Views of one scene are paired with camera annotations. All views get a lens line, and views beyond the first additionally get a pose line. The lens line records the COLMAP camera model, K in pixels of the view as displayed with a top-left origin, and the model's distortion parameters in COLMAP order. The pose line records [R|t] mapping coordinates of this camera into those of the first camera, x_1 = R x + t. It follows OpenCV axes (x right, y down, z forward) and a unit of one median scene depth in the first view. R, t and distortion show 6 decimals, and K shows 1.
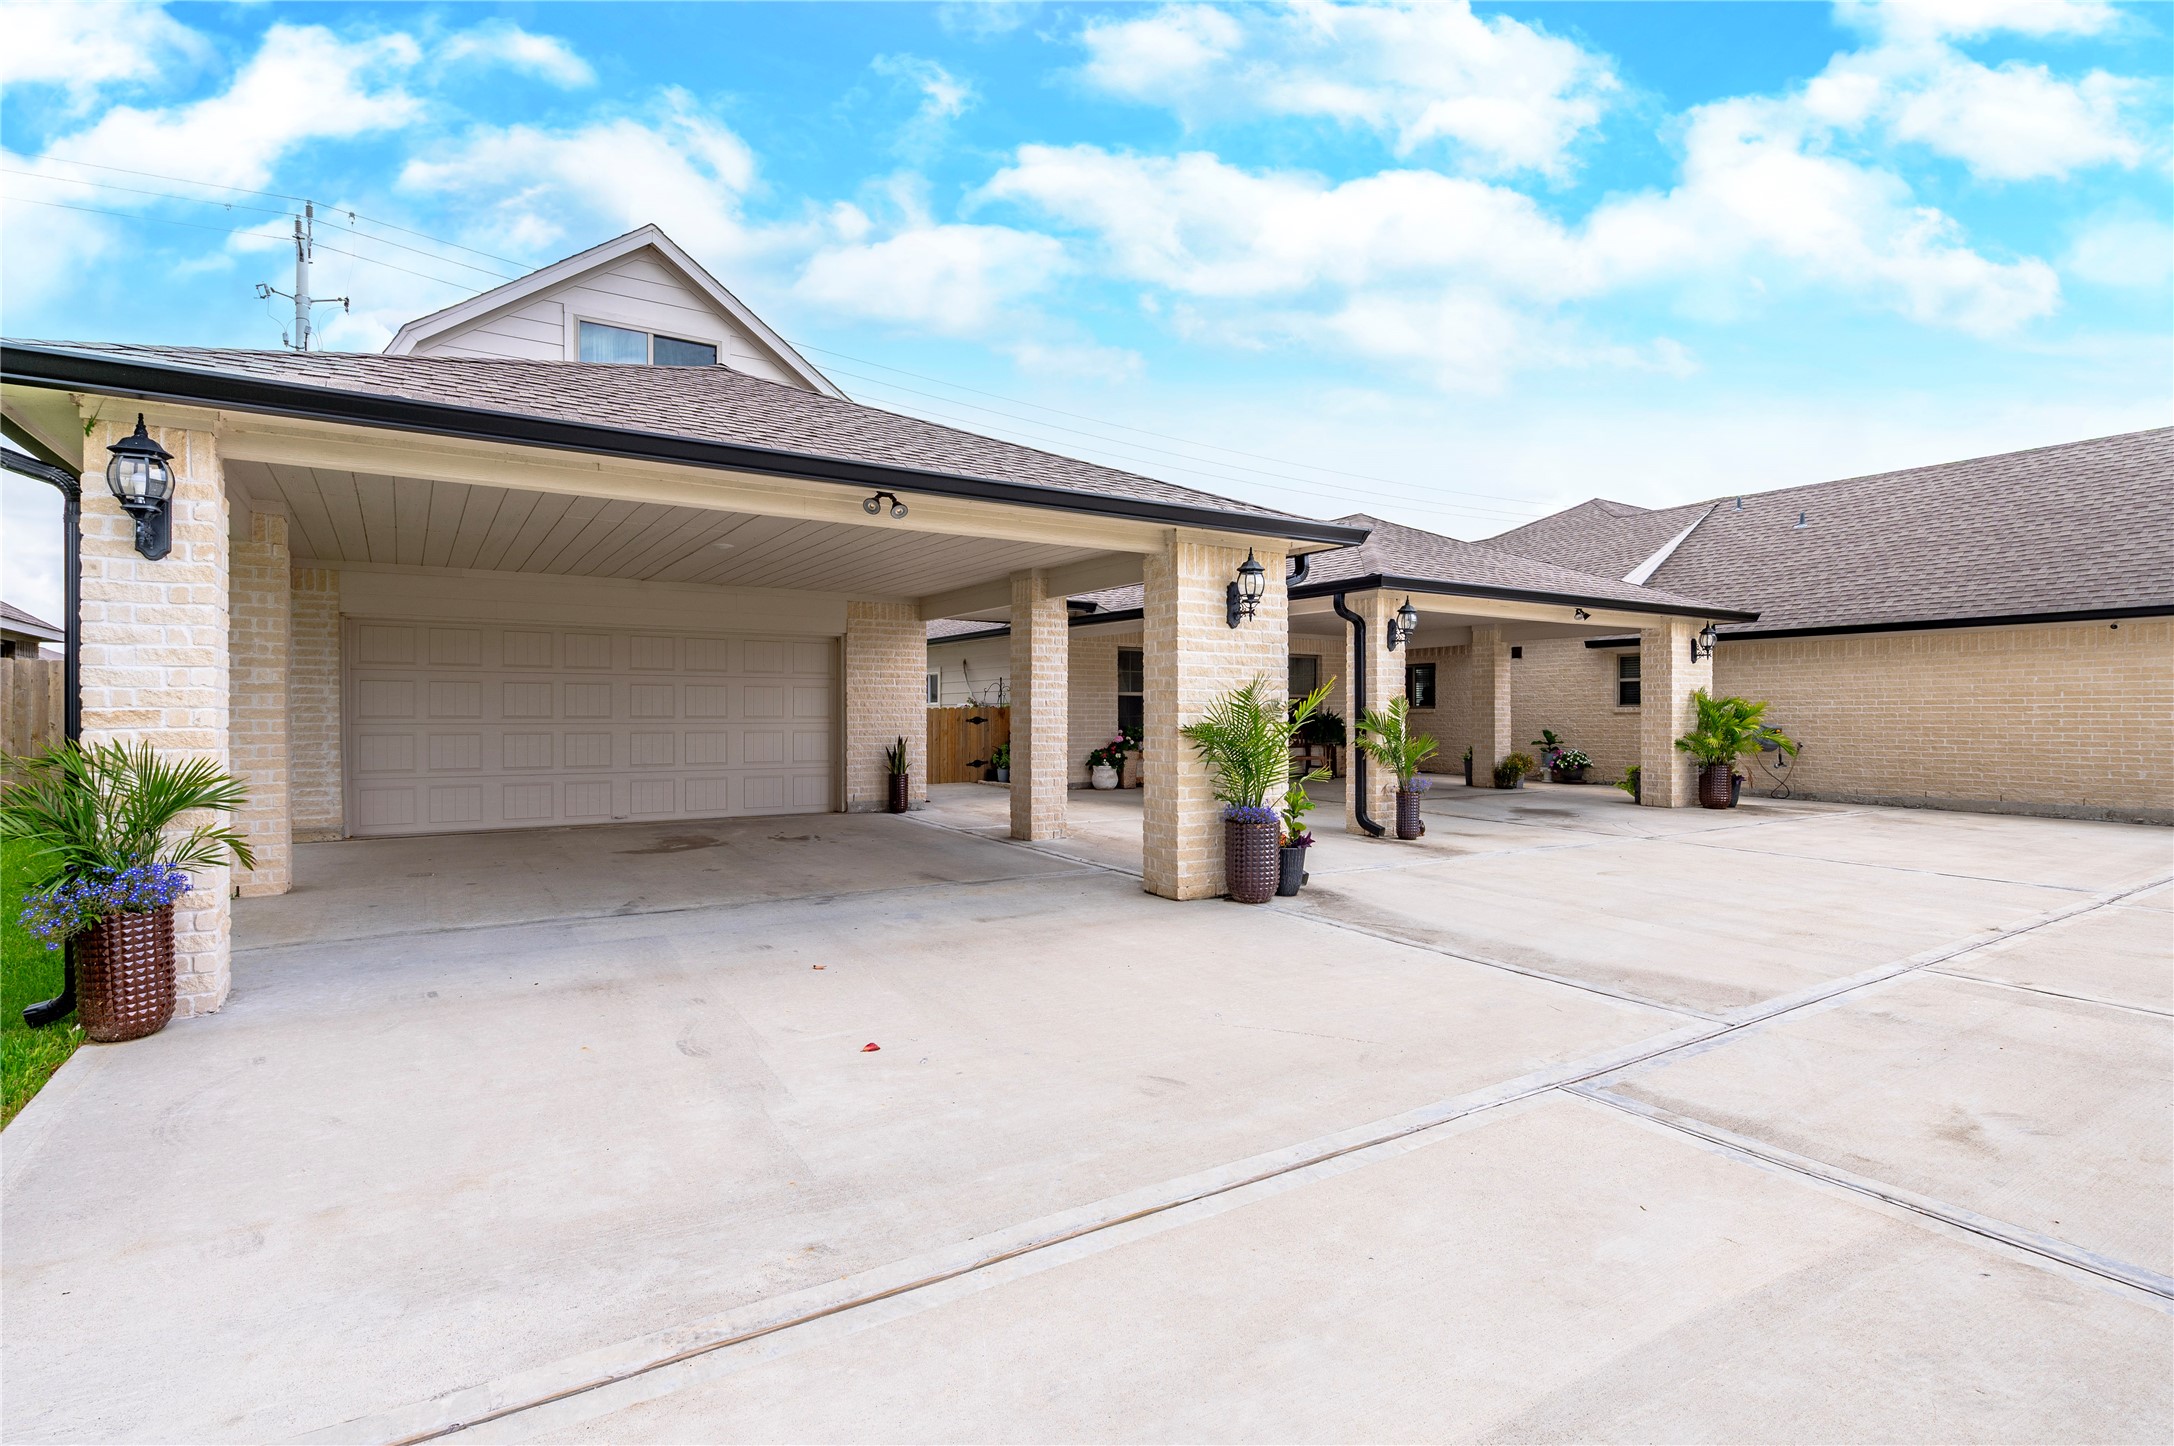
lens RADIAL K [[1021.2, 0, 1087.3], [0, 1021.2, 709.7], [0, 0, 1]] dist [-0.002192, -0.001000]
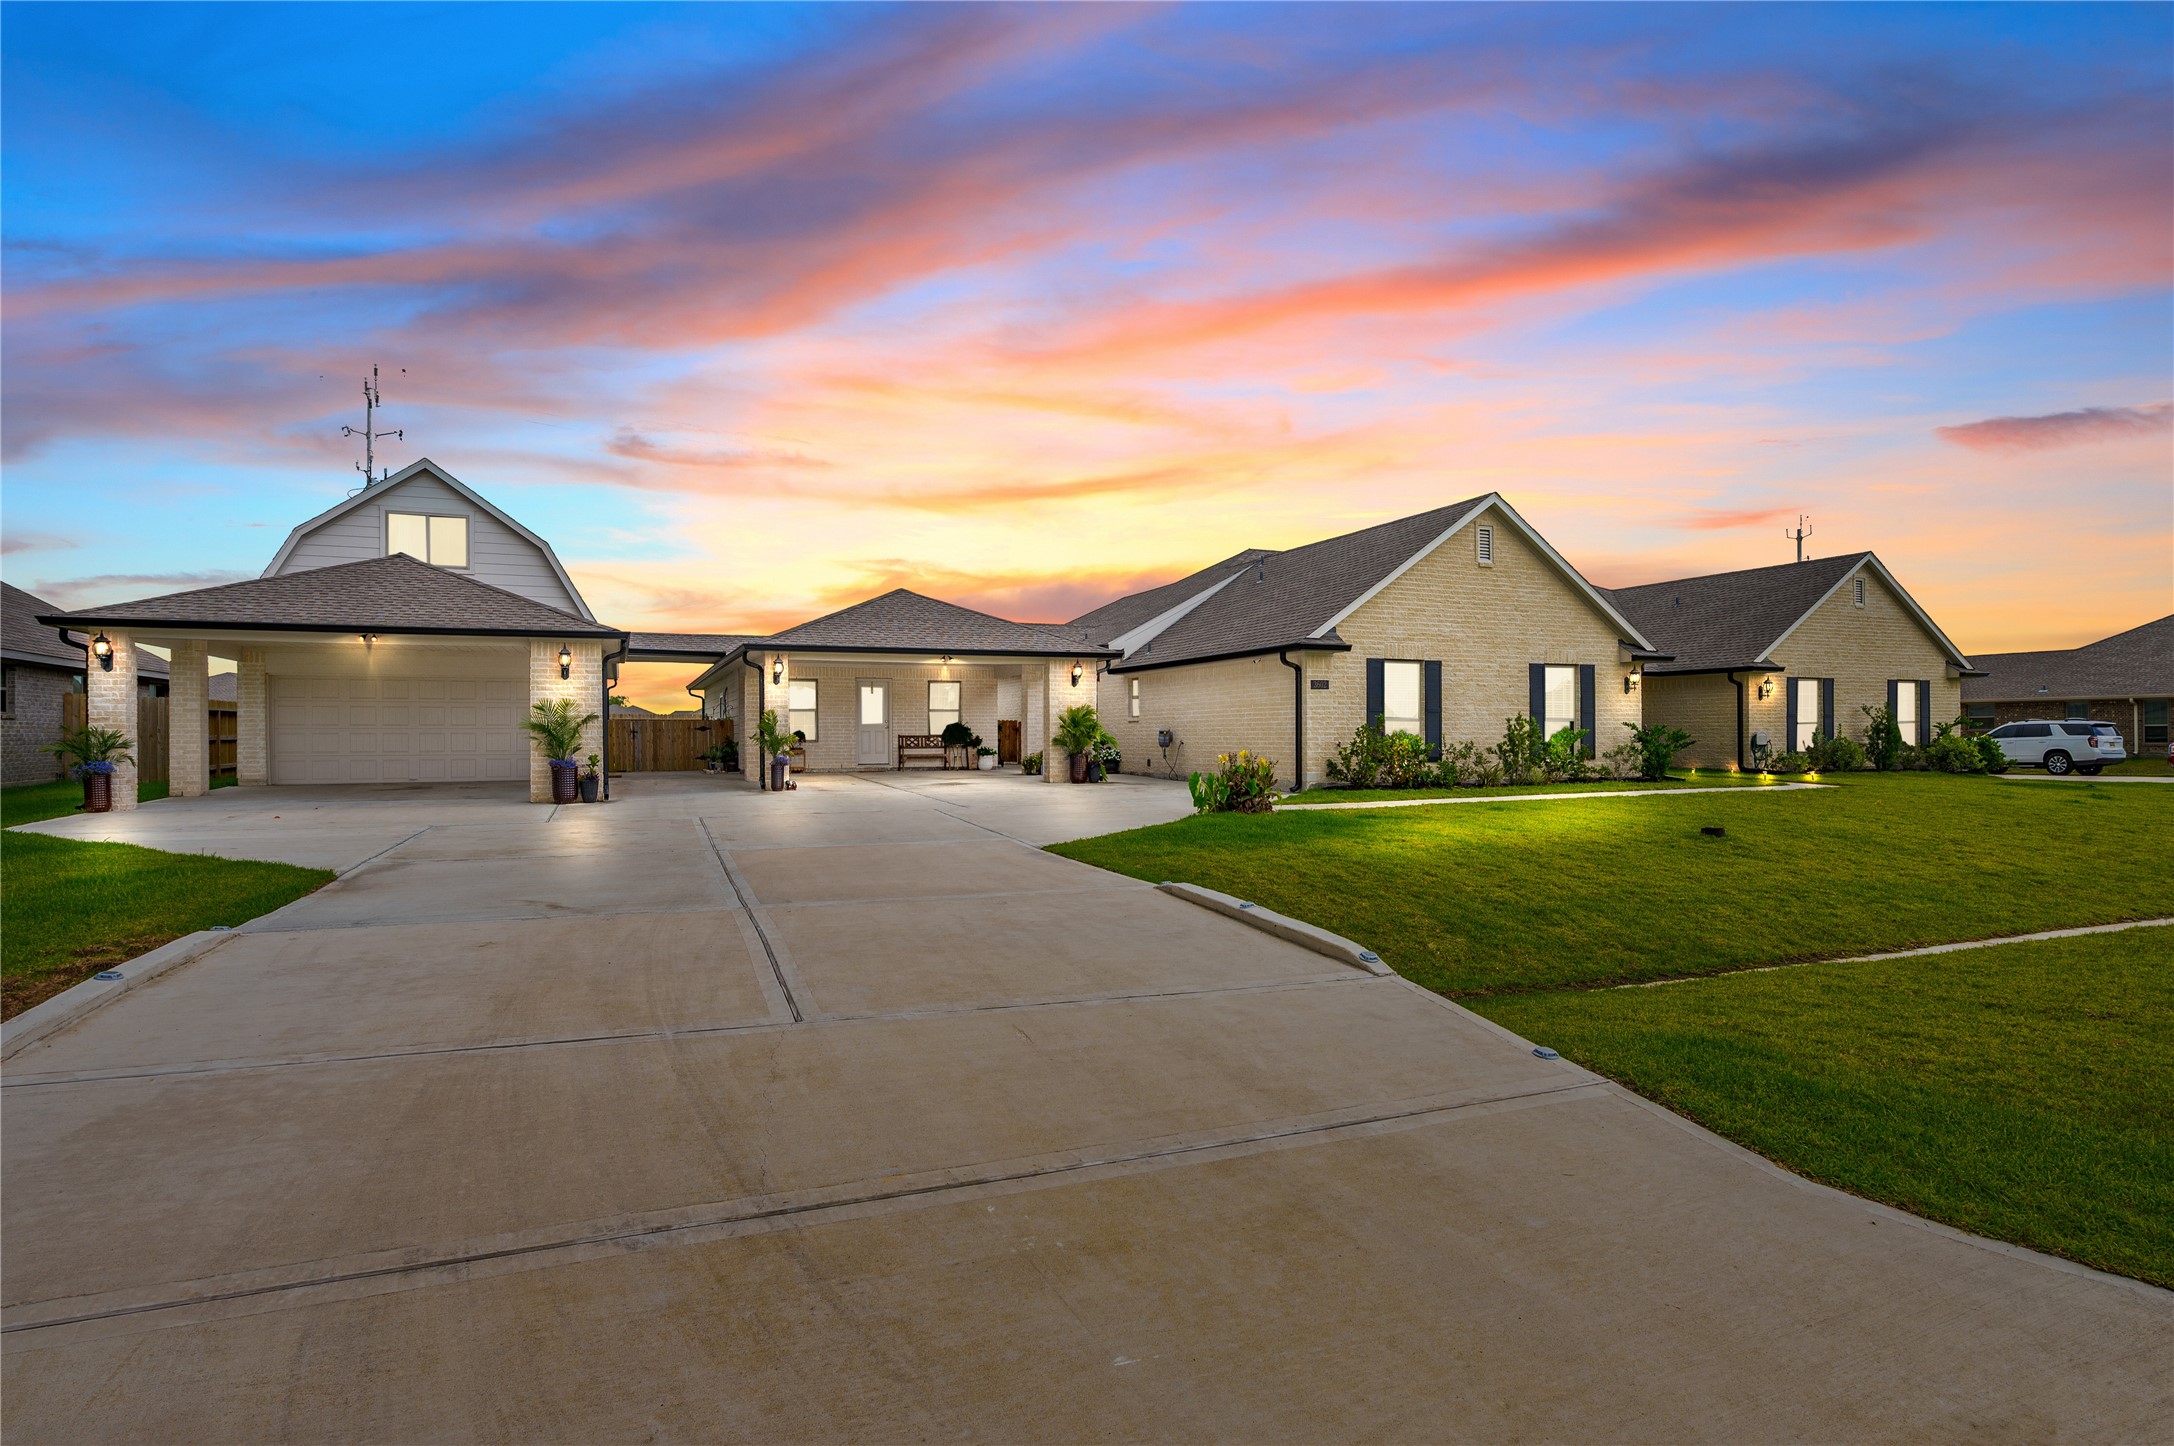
lens RADIAL K [[1122.1, 0, 1080.5], [0, 1122.1, 740.6], [0, 0, 1]] dist [-0.000485, -0.000968]
pose [[0.980896, -0.002026, -0.194522, 1.118902], [0.004024, 0.999943, 0.009880, 0.020129], [0.194491, -0.010474, 0.980848, -0.759247]]
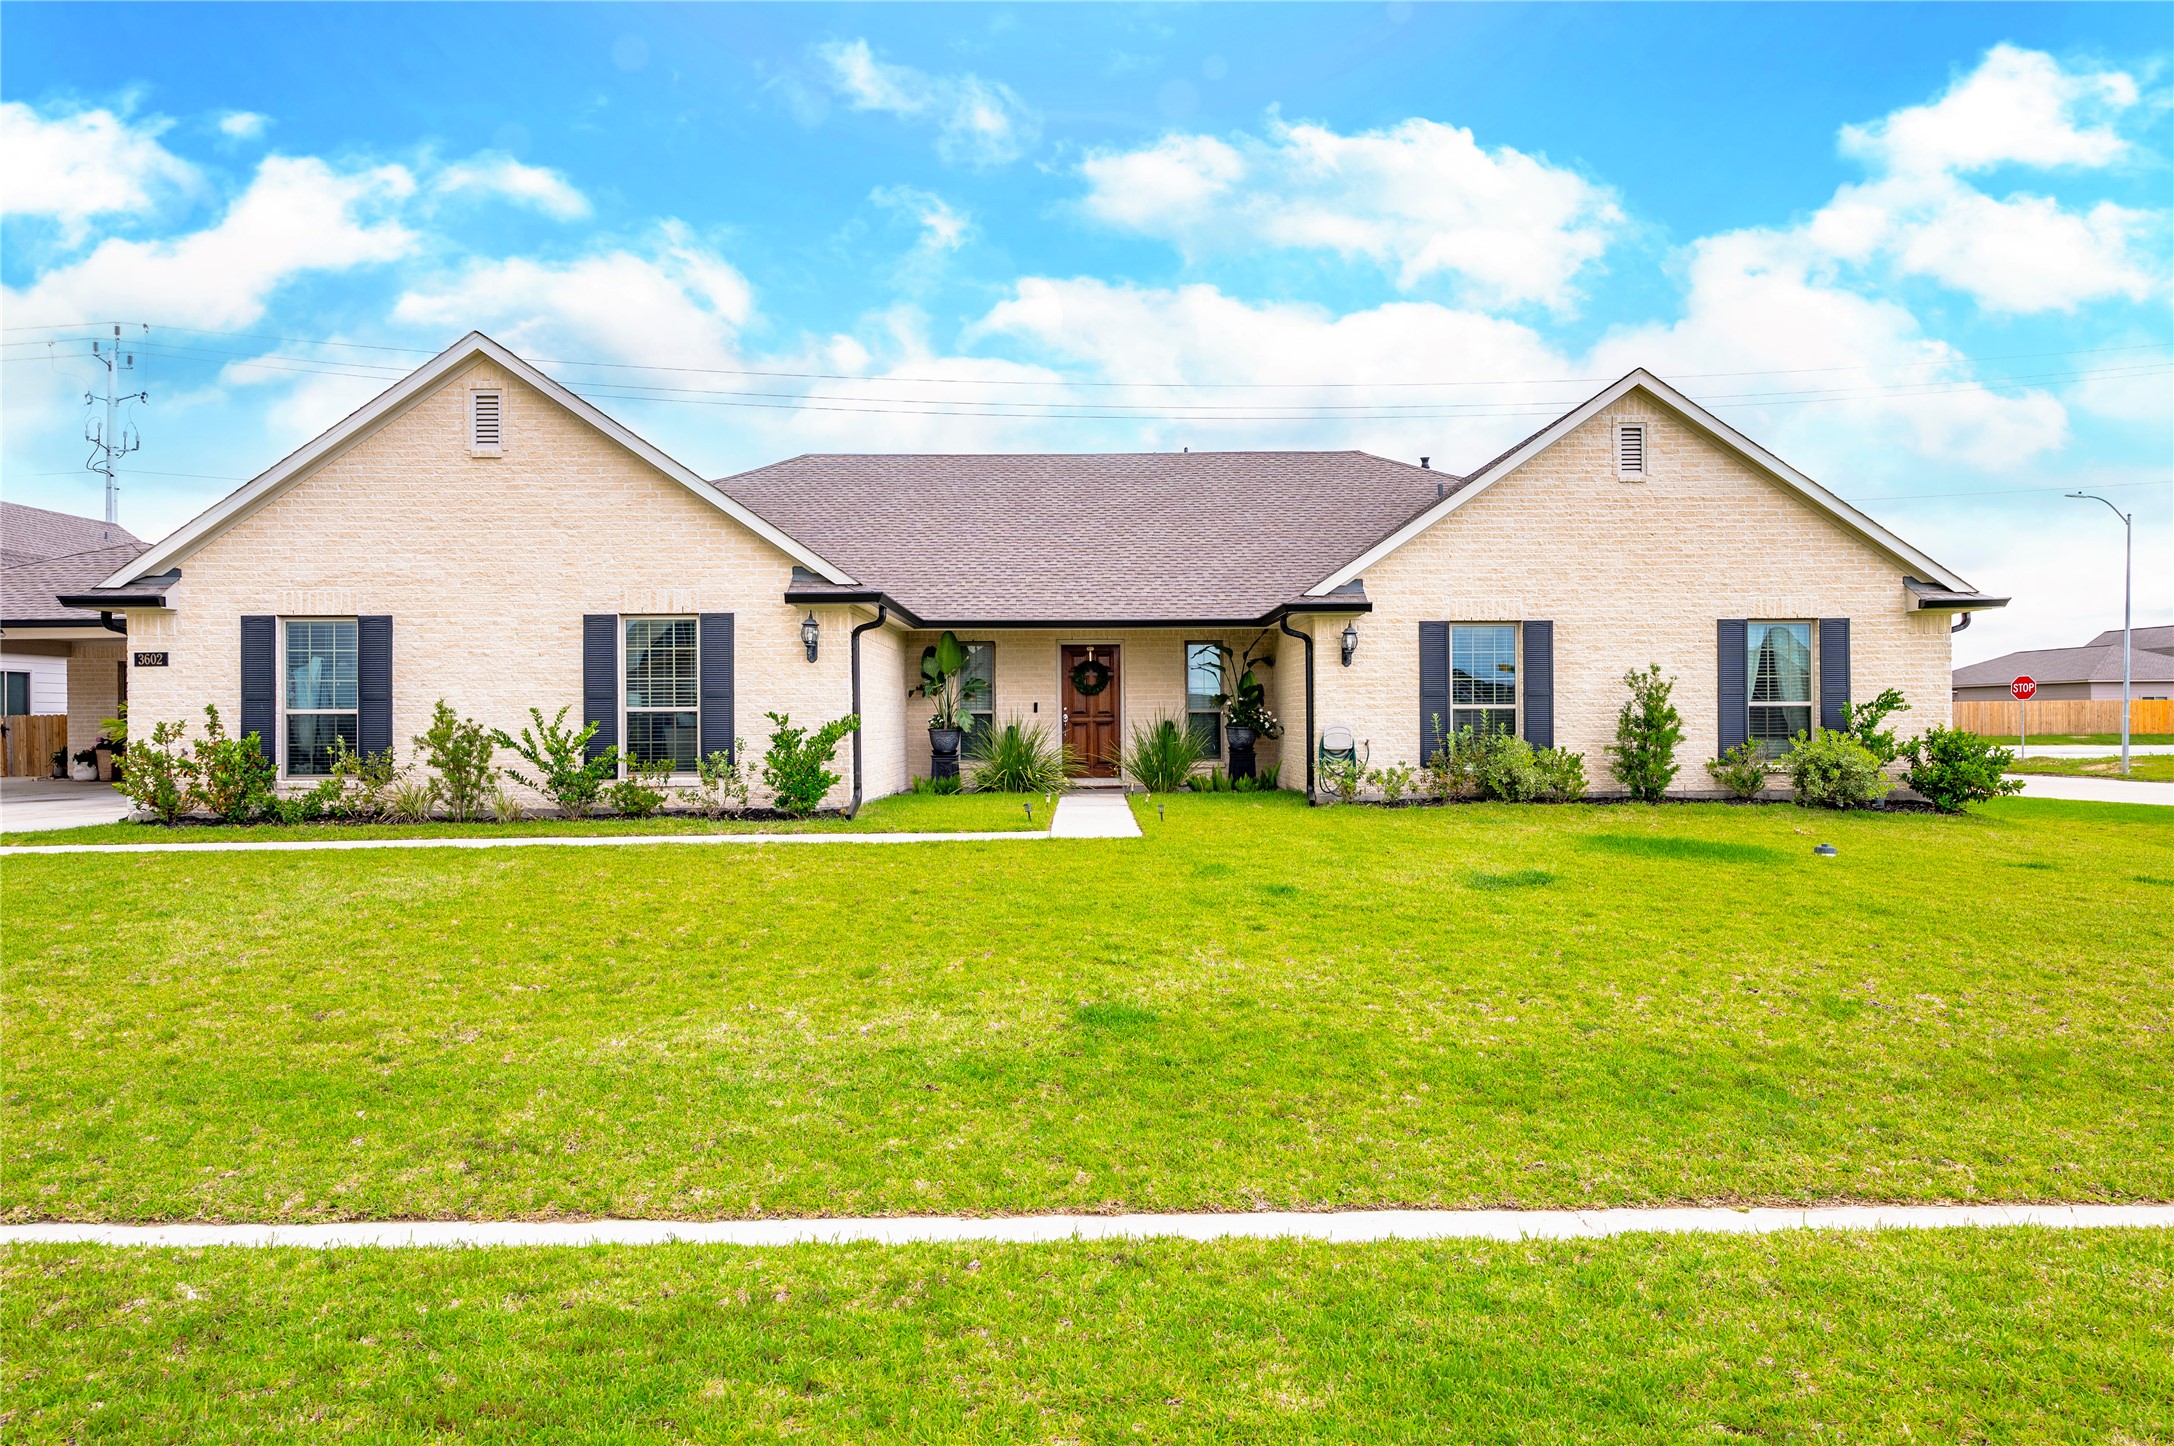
lens RADIAL K [[1432.6, 0, 1088.0], [0, 1432.6, 718.4], [0, 0, 1]] dist [0.001658, -0.002710]
pose [[0.838510, -0.007804, -0.544830, 2.681773], [0.009591, 0.999954, 0.000438, 0.019359], [0.544802, -0.005593, 0.838546, 0.311381]]
